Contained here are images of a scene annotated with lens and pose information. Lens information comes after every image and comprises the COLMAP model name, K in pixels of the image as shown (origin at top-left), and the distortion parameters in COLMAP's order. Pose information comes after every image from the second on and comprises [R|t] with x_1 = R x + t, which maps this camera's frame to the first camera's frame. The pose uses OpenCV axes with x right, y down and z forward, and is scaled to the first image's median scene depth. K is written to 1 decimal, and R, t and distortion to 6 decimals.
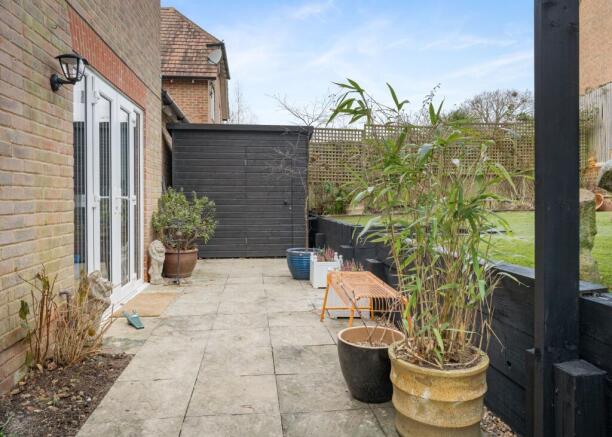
lens RADIAL K [[403.0, 0, 302.3], [0, 403.0, 200.5], [0, 0, 1]] dist [0.005222, 0.001334]
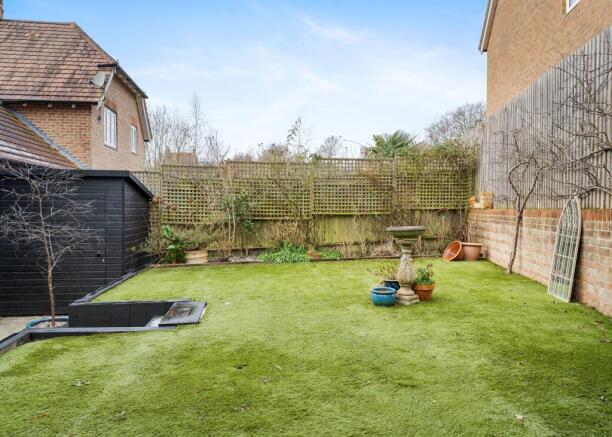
lens RADIAL K [[417.9, 0, 306.0], [0, 417.9, 217.5], [0, 0, 1]] dist [-0.000823, 0.001907]
pose [[0.999979, 0.002871, 0.005815, 0.247026], [-0.002965, 0.999863, 0.016286, -0.055730], [-0.005768, -0.016303, 0.999850, 0.033035]]
